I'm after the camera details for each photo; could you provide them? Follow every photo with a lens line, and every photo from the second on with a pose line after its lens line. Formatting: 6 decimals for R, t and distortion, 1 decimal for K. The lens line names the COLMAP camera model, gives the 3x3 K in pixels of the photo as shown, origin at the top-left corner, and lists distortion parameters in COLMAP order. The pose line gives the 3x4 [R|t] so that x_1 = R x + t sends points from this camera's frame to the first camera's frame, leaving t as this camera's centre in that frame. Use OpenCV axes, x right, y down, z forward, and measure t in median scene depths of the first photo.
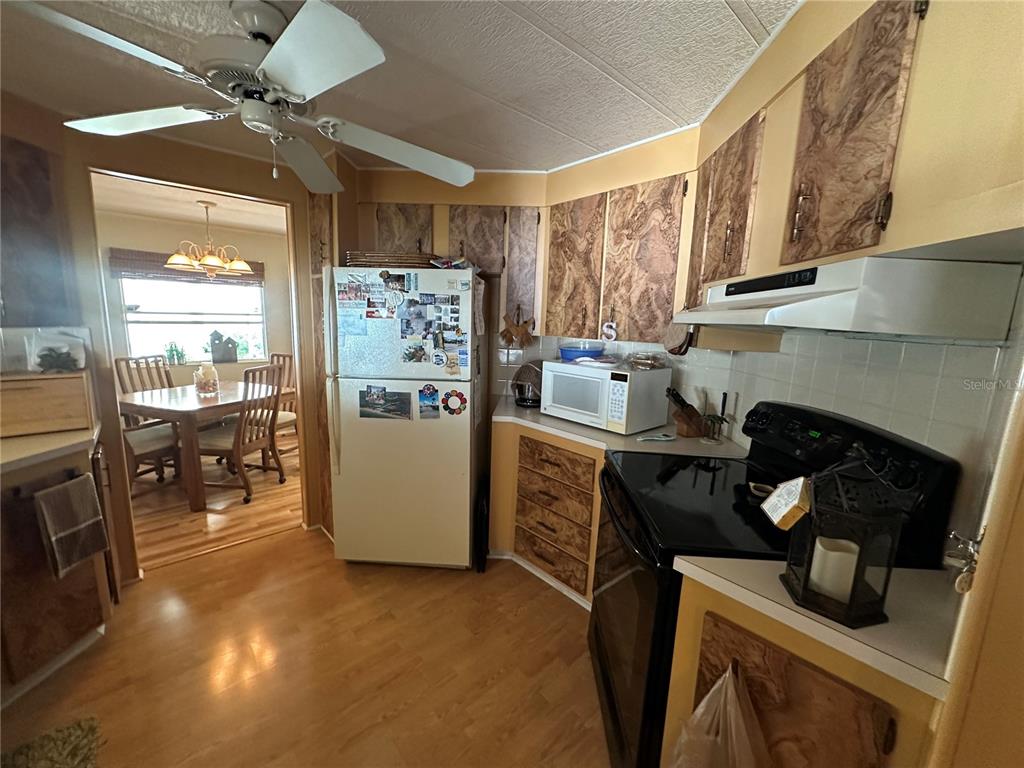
lens RADIAL K [[410.9, 0, 511.8], [0, 410.9, 383.7], [0, 0, 1]] dist [-0.019103, -0.000071]
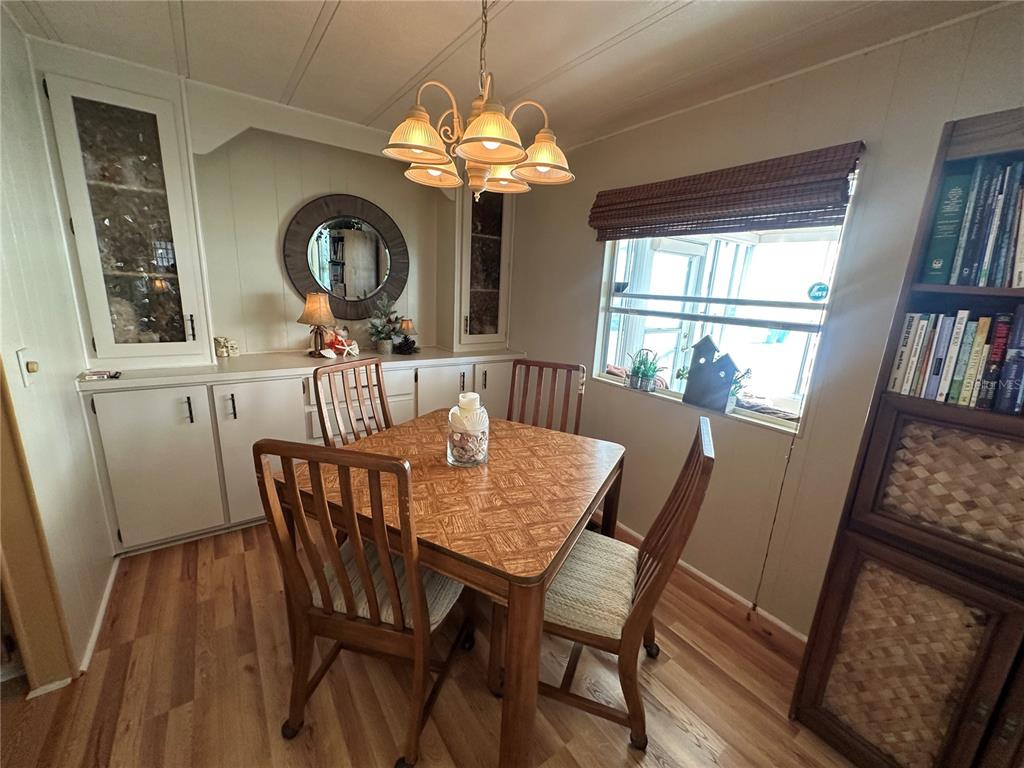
lens RADIAL K [[410.9, 0, 514.9], [0, 410.9, 383.7], [0, 0, 1]] dist [-0.019103, -0.000071]
pose [[-0.102785, 0.182654, -0.977790, -0.243735], [-0.230466, 0.951875, 0.202040, -0.123786], [0.967637, 0.246114, -0.055743, 0.833427]]
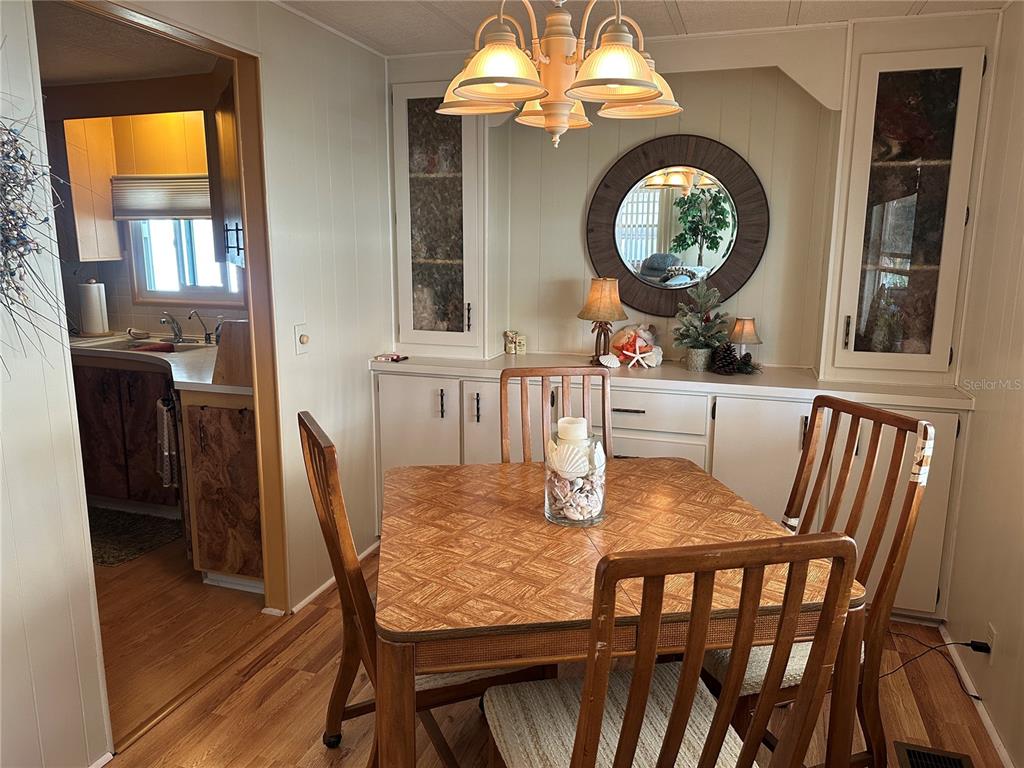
lens RADIAL K [[717.5, 0, 511.2], [0, 717.5, 381.4], [0, 0, 1]] dist [0.032122, -0.049926]
pose [[-0.875185, 0.041470, -0.482008, -0.314431], [-0.125163, 0.942990, 0.308390, -0.162470], [0.467317, 0.330228, -0.820100, 1.013035]]
